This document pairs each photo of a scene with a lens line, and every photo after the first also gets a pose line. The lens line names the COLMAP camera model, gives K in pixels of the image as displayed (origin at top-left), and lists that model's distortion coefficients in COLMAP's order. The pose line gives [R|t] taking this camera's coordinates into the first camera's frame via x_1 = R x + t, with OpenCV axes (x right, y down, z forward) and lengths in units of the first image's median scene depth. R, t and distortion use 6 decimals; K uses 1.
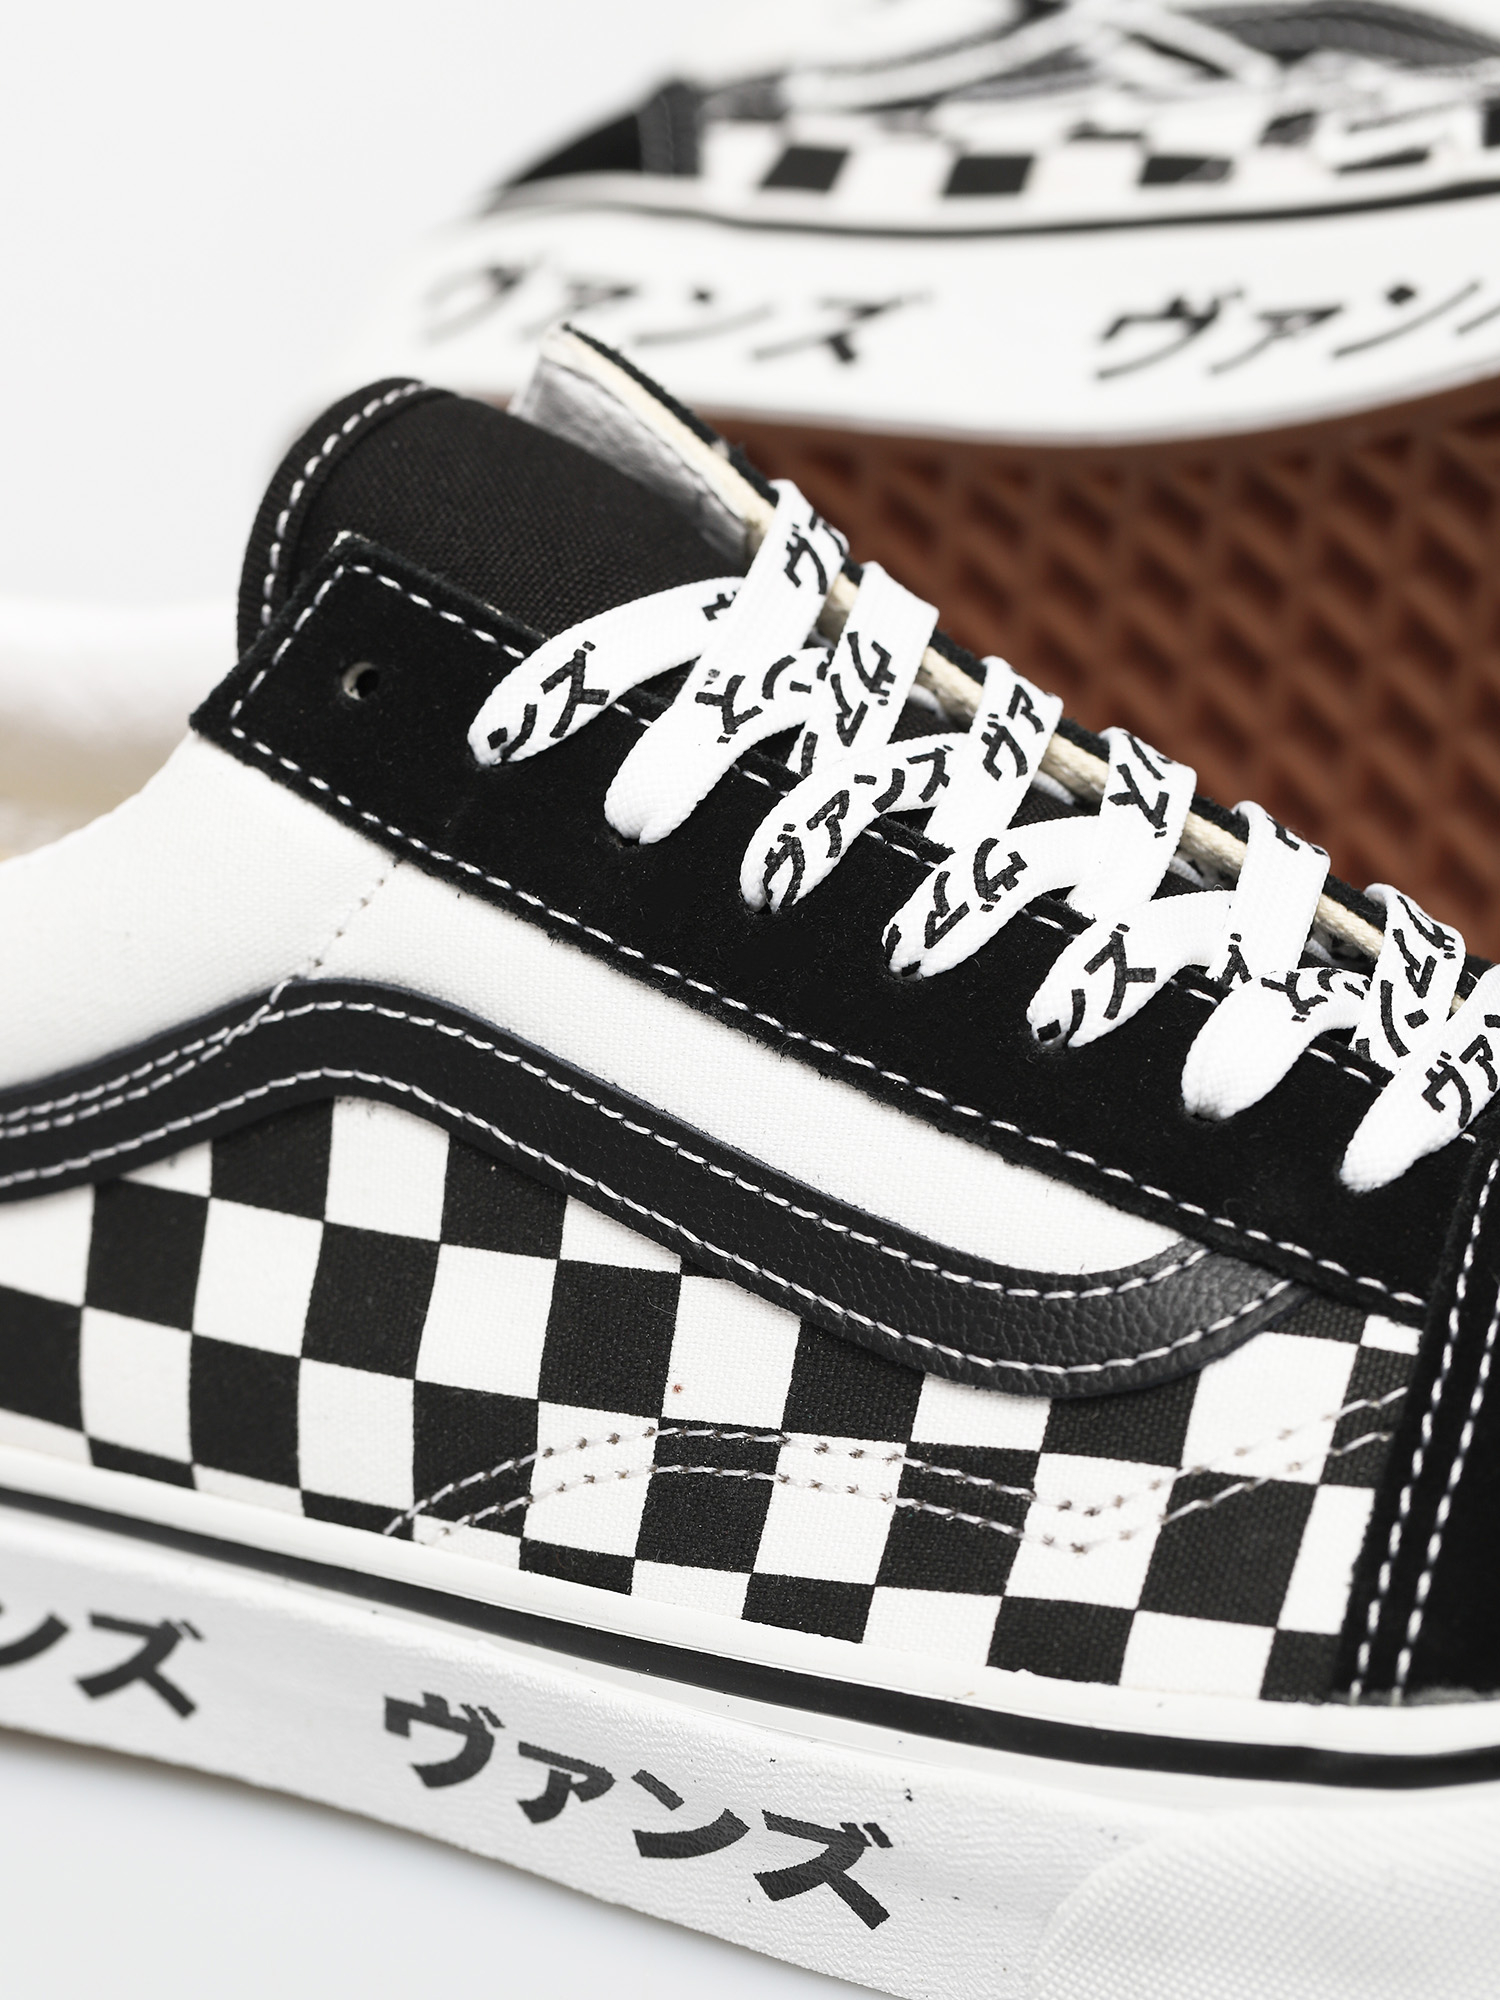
lens RADIAL K [[7572.6, 0, 772.1], [0, 7572.6, 813.6], [0, 0, 1]] dist [0.015414, 0.000000]
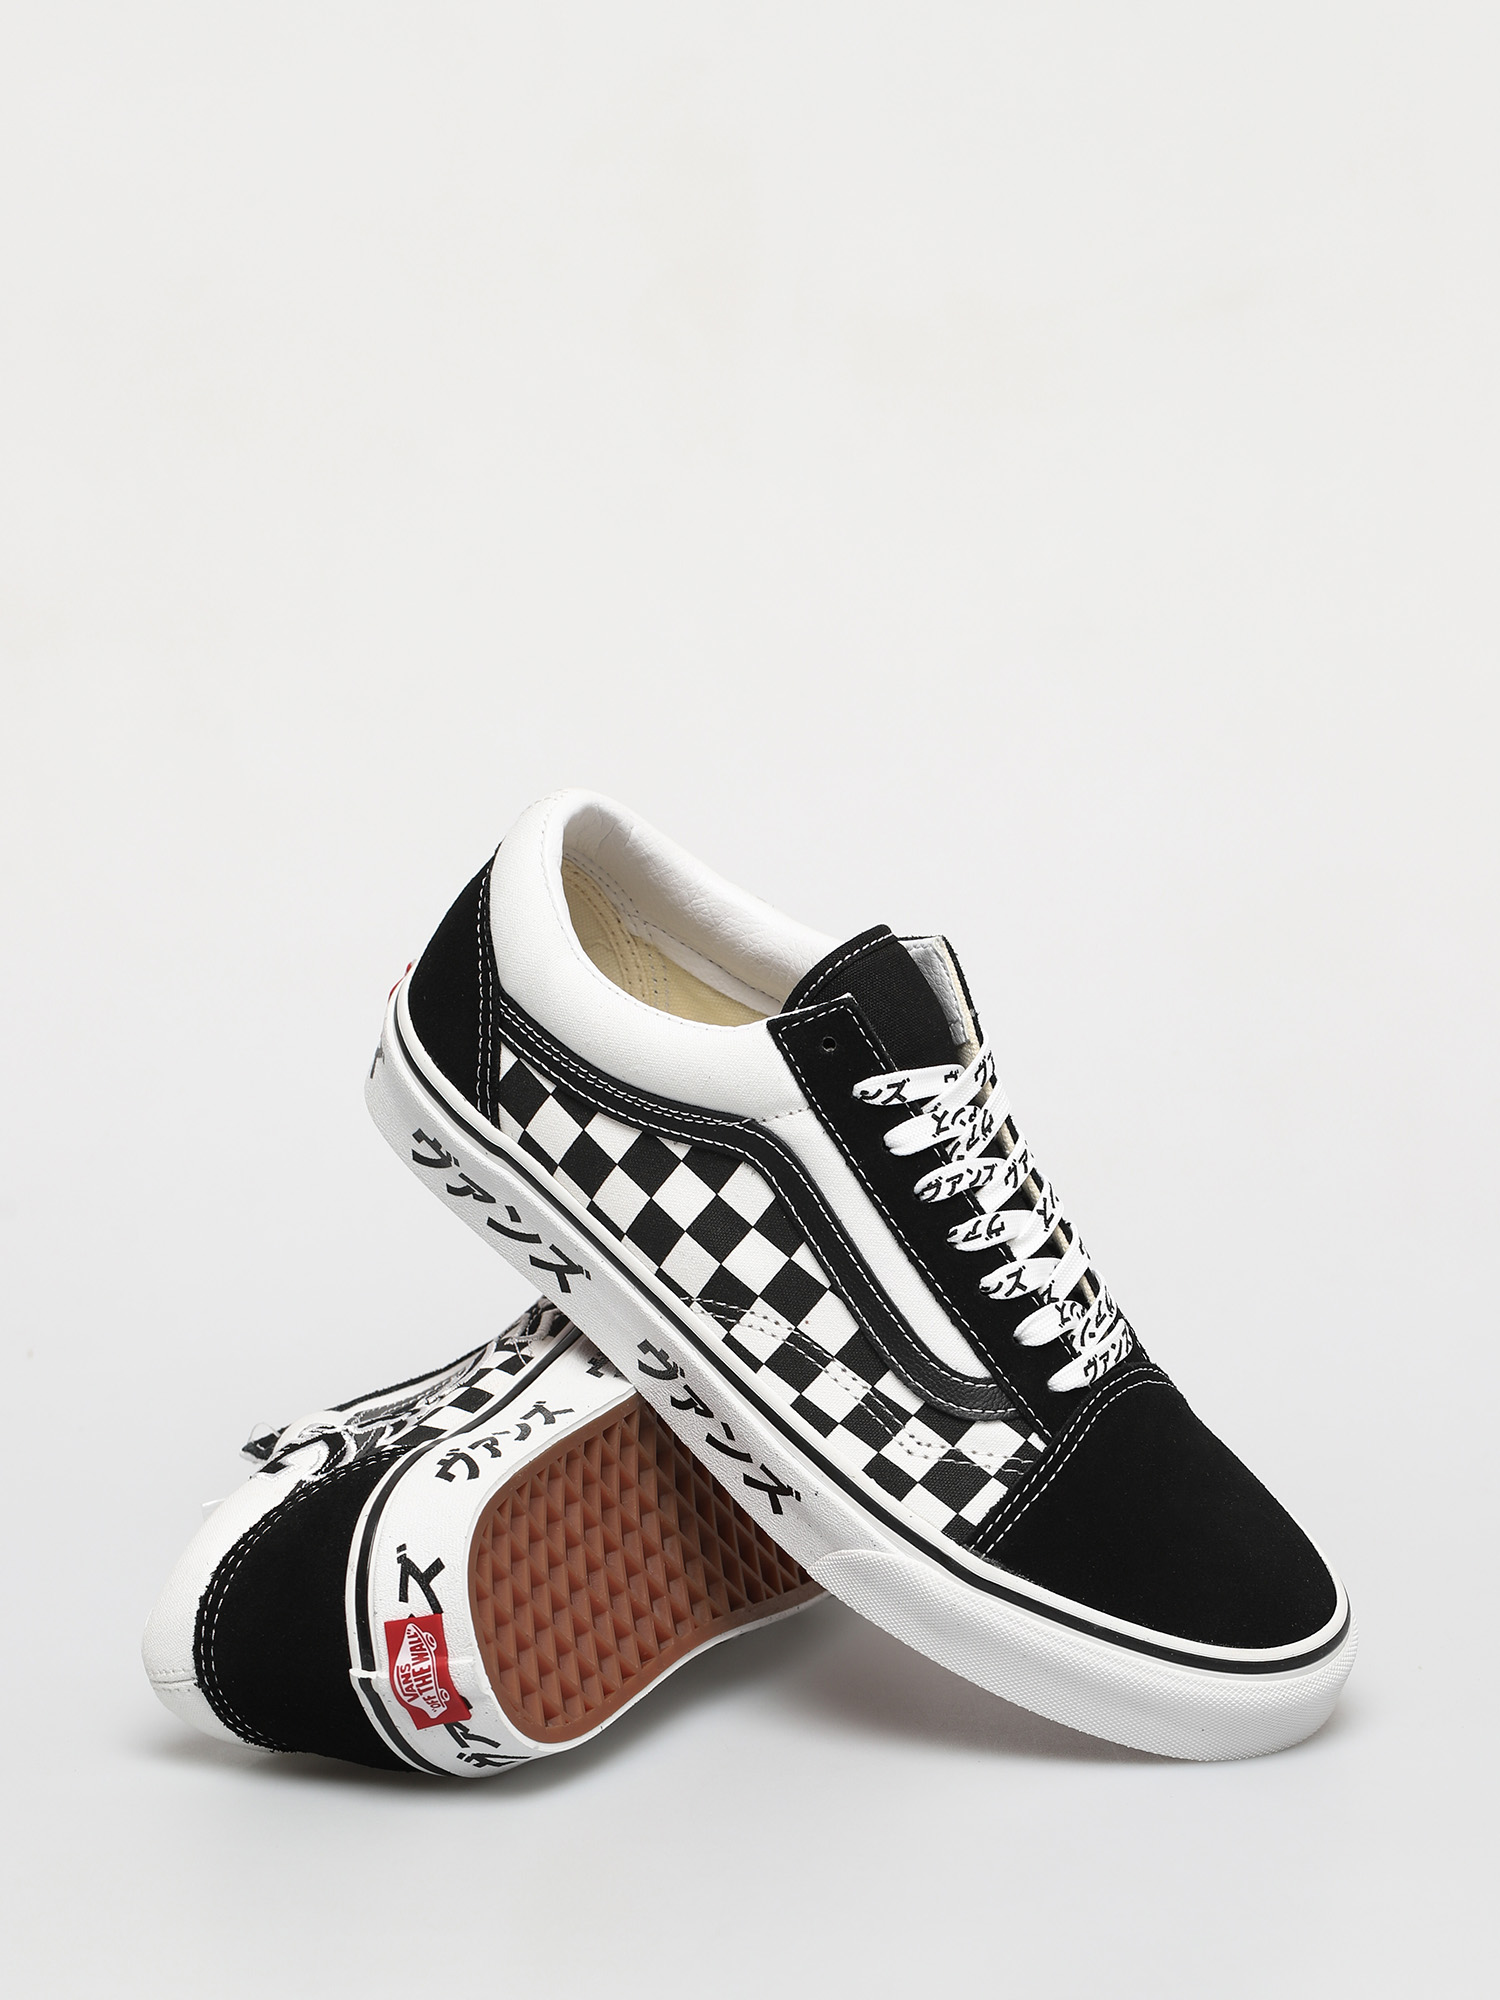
lens RADIAL K [[7572.6, 0, 741.1], [0, 7572.6, 995.7], [0, 0, 1]] dist [0.015414, 0.000000]
pose [[0.854489, 0.461639, 0.238196, -0.769987], [-0.508187, 0.837917, 0.199101, -0.583119], [-0.107676, -0.291178, 0.950590, -1.679667]]
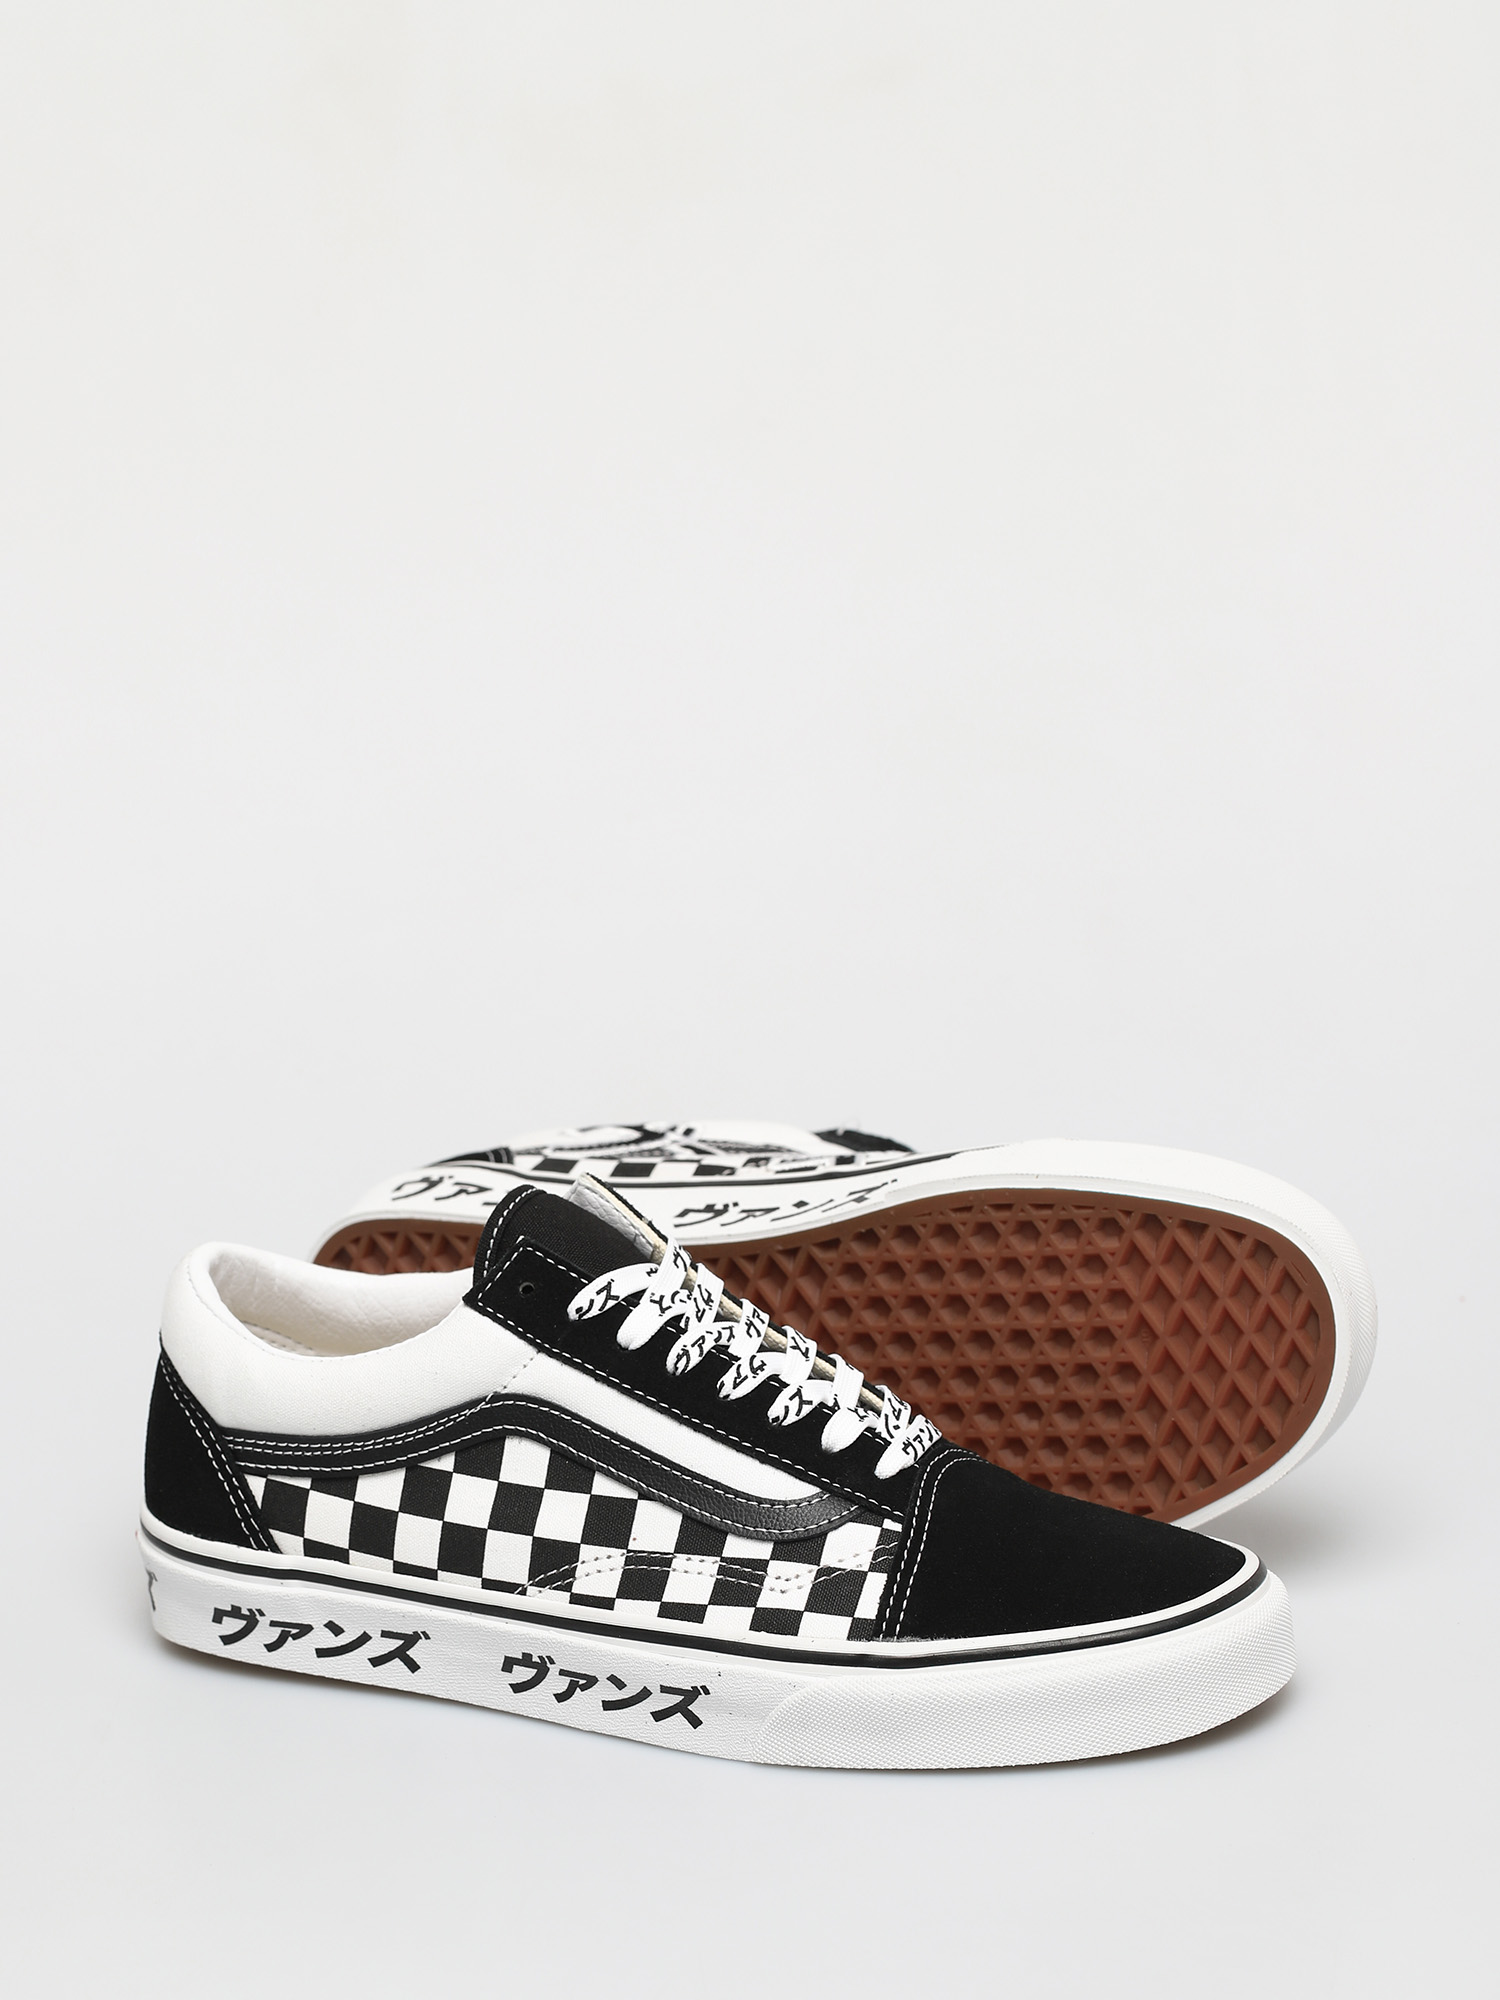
lens RADIAL K [[7572.6, 0, 754.8], [0, 7572.6, 995.8], [0, 0, 1]] dist [0.015414, 0.000000]
pose [[0.979956, 0.083557, 0.180842, -0.497474], [-0.057696, 0.987921, -0.143818, 0.279457], [-0.190675, 0.130501, 0.972940, -1.796878]]
